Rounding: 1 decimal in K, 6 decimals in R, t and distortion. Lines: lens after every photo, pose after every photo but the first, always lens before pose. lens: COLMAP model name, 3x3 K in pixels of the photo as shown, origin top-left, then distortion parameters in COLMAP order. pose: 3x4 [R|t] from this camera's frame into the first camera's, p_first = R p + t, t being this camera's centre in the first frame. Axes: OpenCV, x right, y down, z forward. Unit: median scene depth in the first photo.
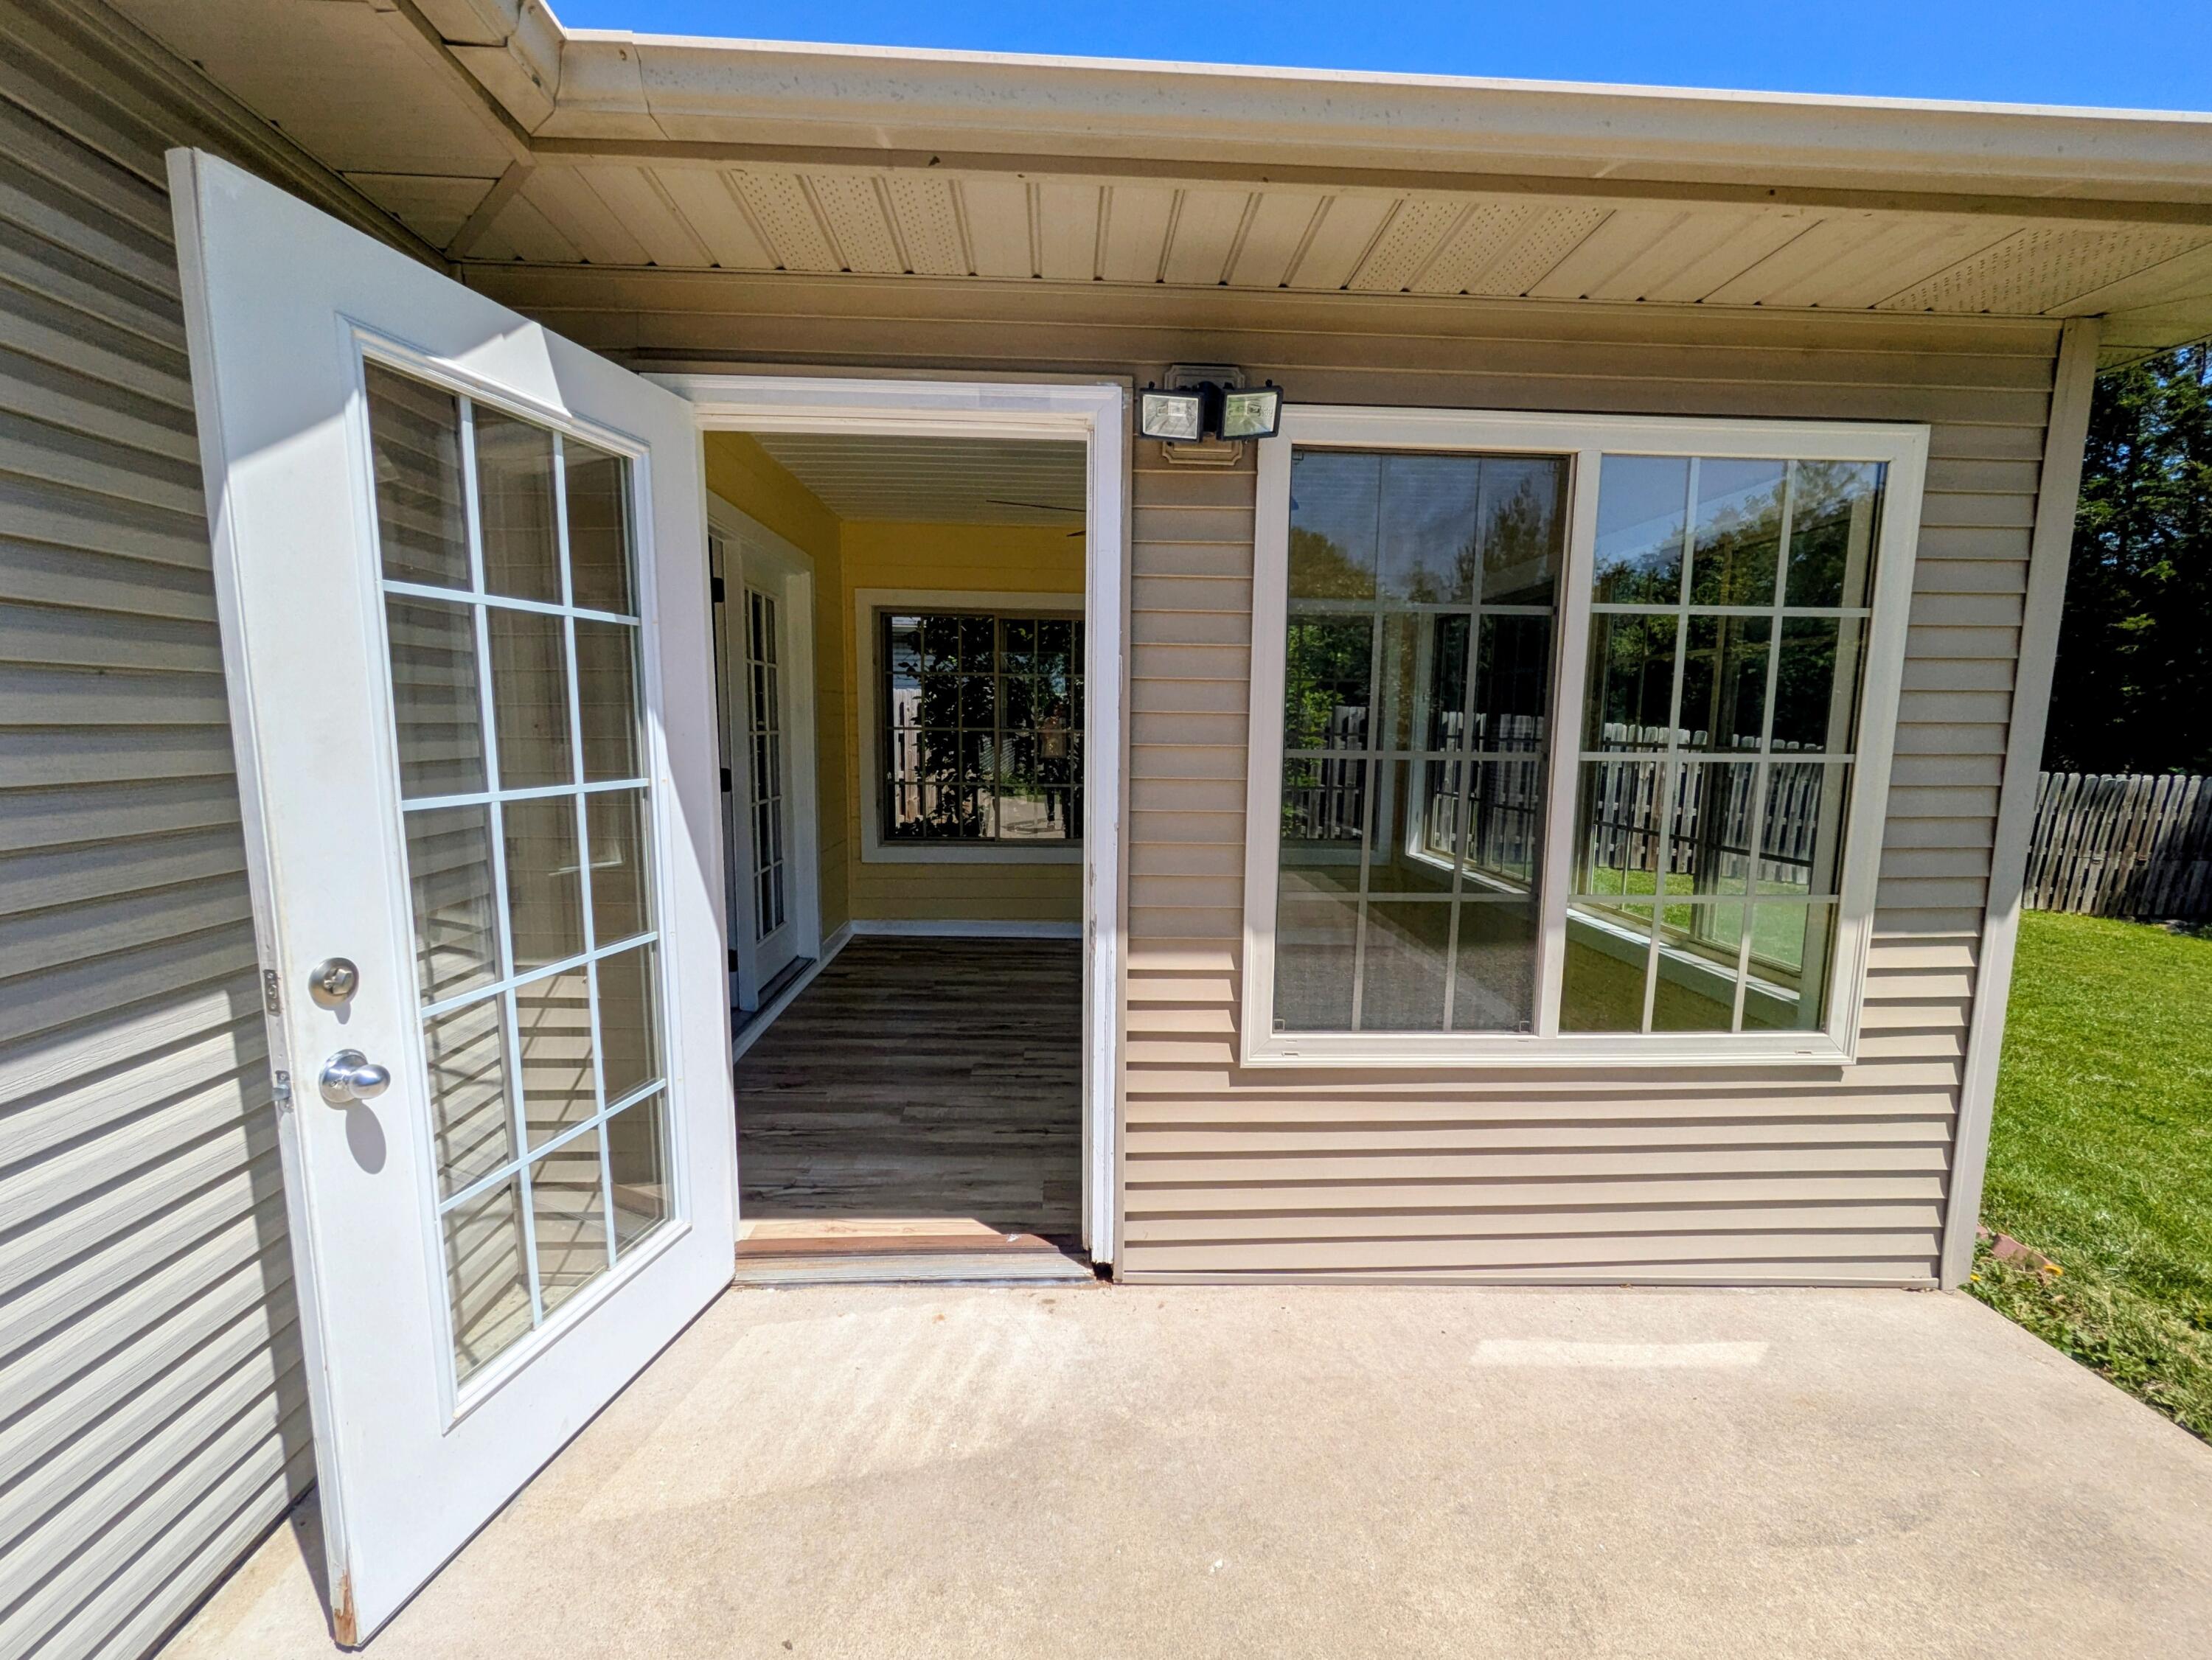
lens RADIAL K [[895.2, 0, 1102.3], [0, 895.2, 832.3], [0, 0, 1]] dist [-0.001631, 0.000248]
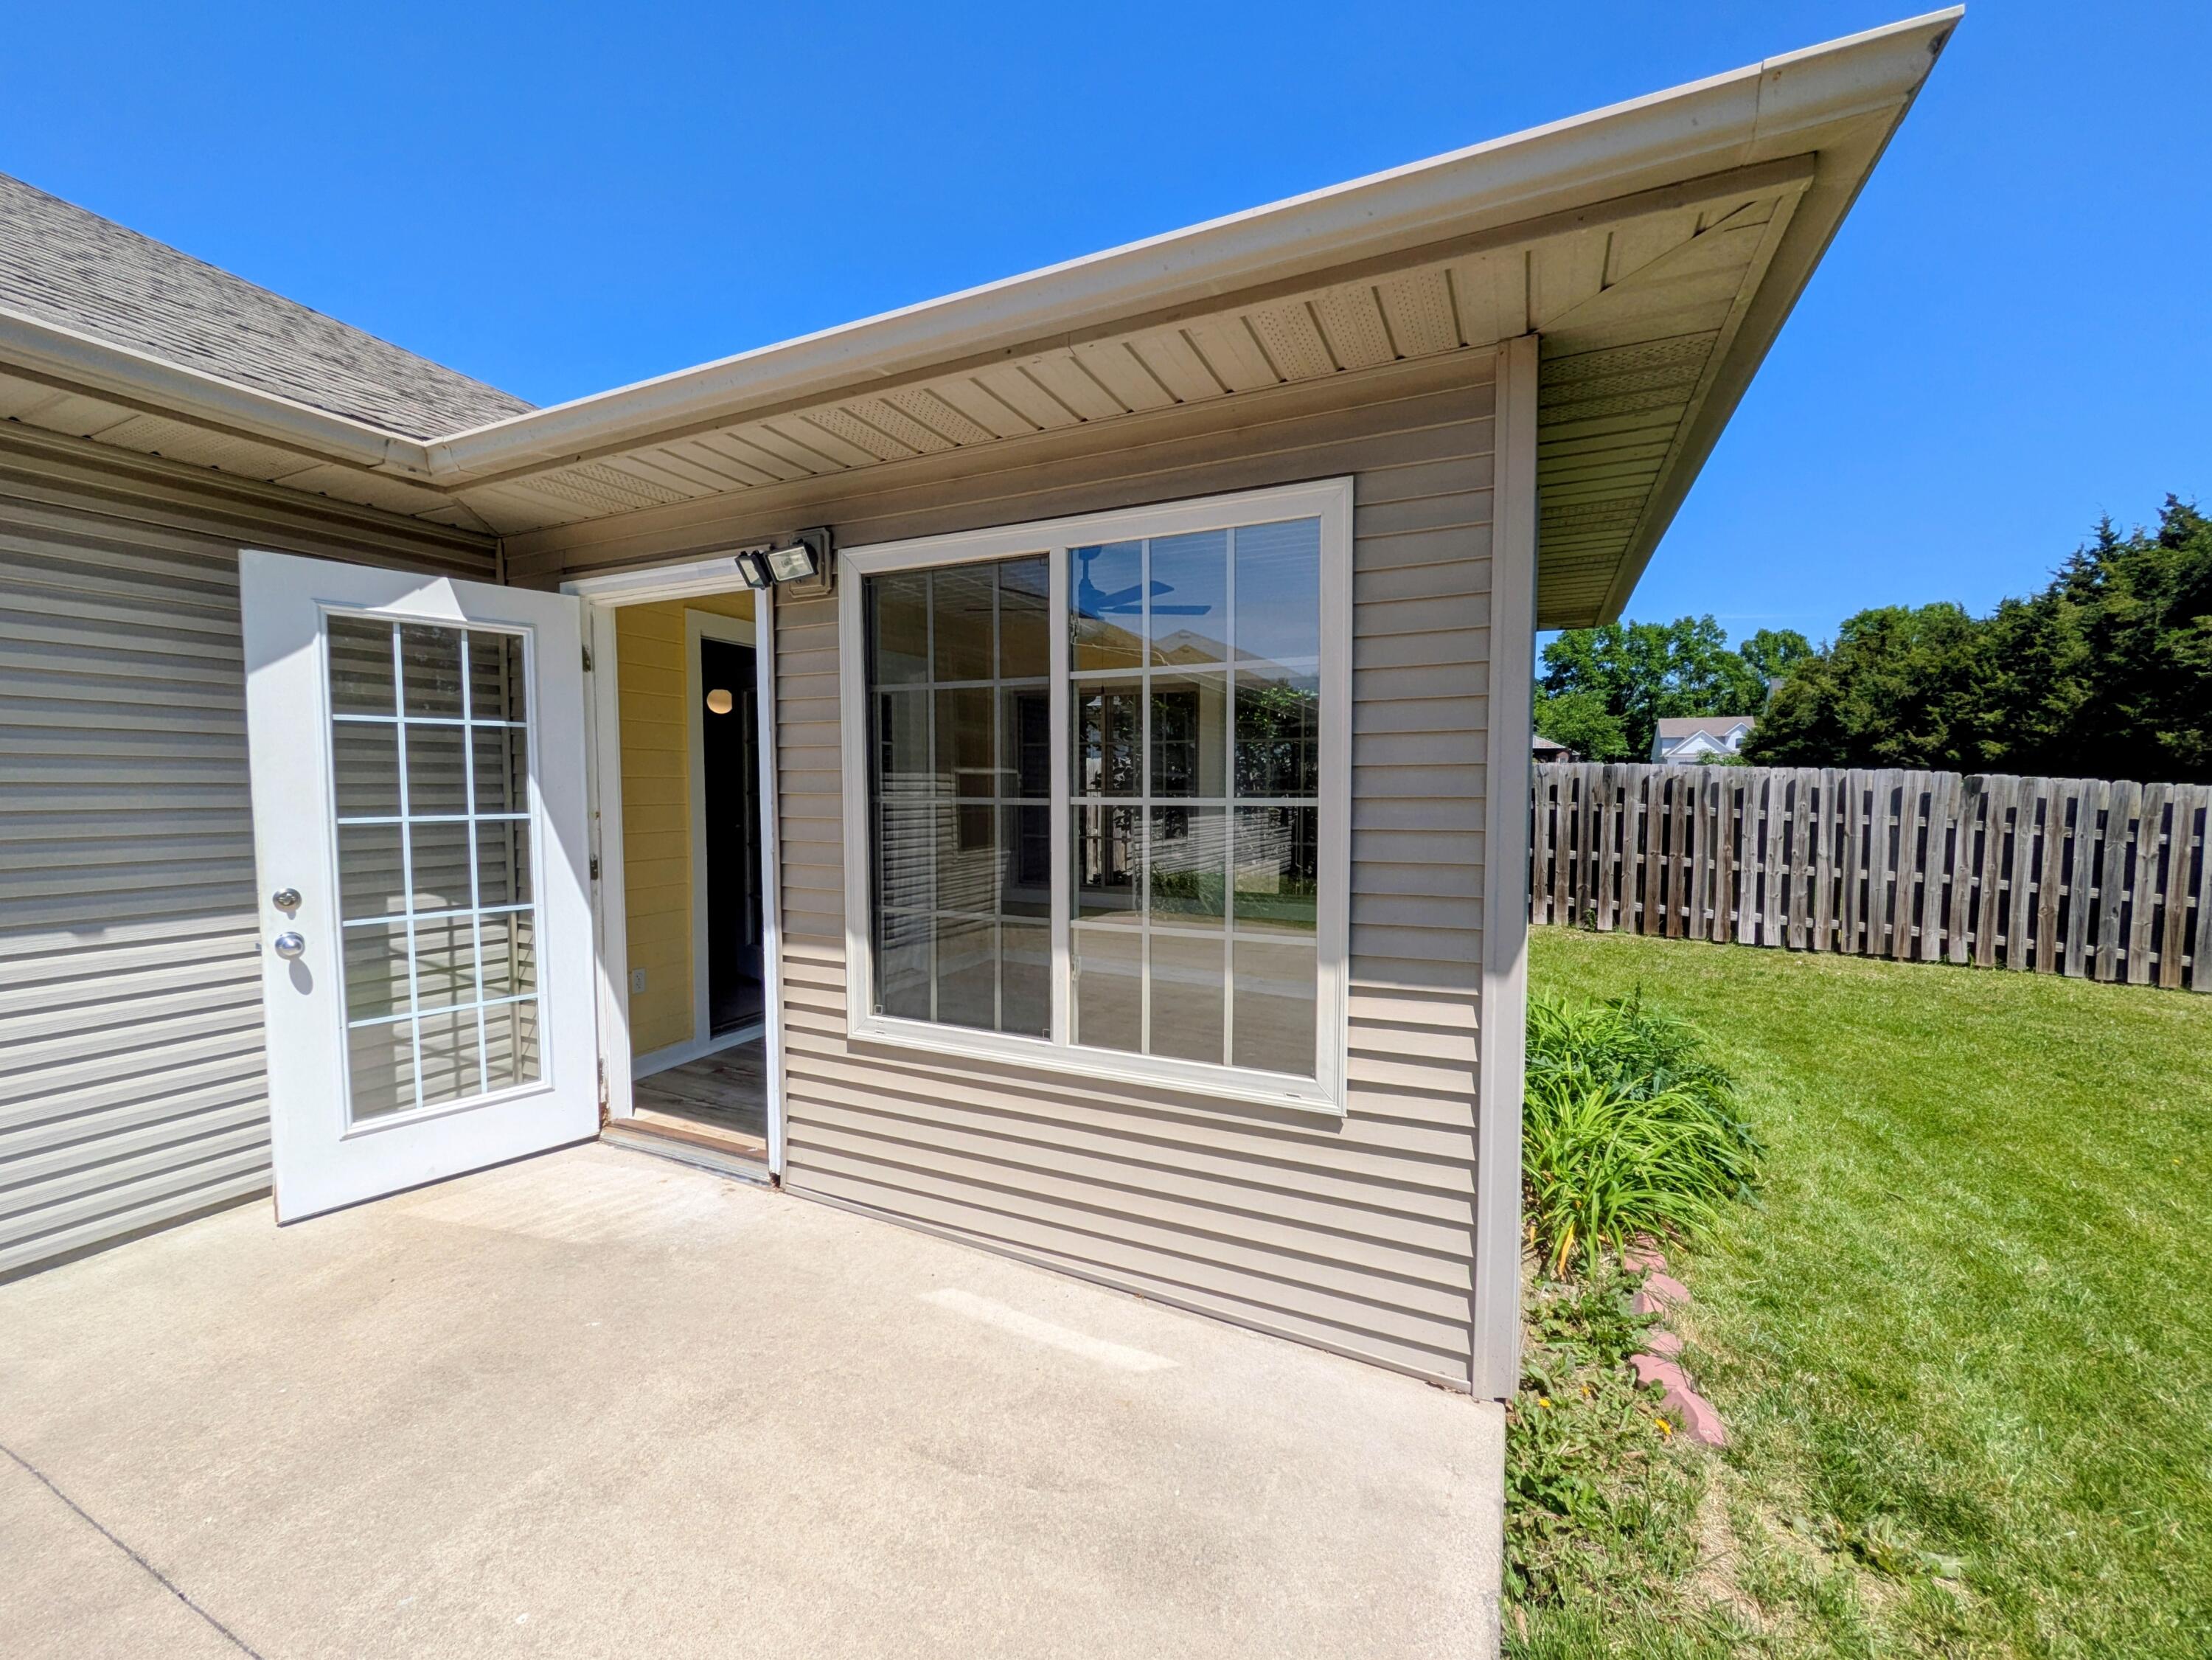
lens RADIAL K [[885.0, 0, 1110.2], [0, 885.0, 832.9], [0, 0, 1]] dist [-0.004875, -0.000563]
pose [[0.885298, 0.013317, -0.464833, 1.096249], [-0.047724, 0.996914, -0.062332, 0.025429], [0.462568, 0.077366, 0.883202, 0.010419]]
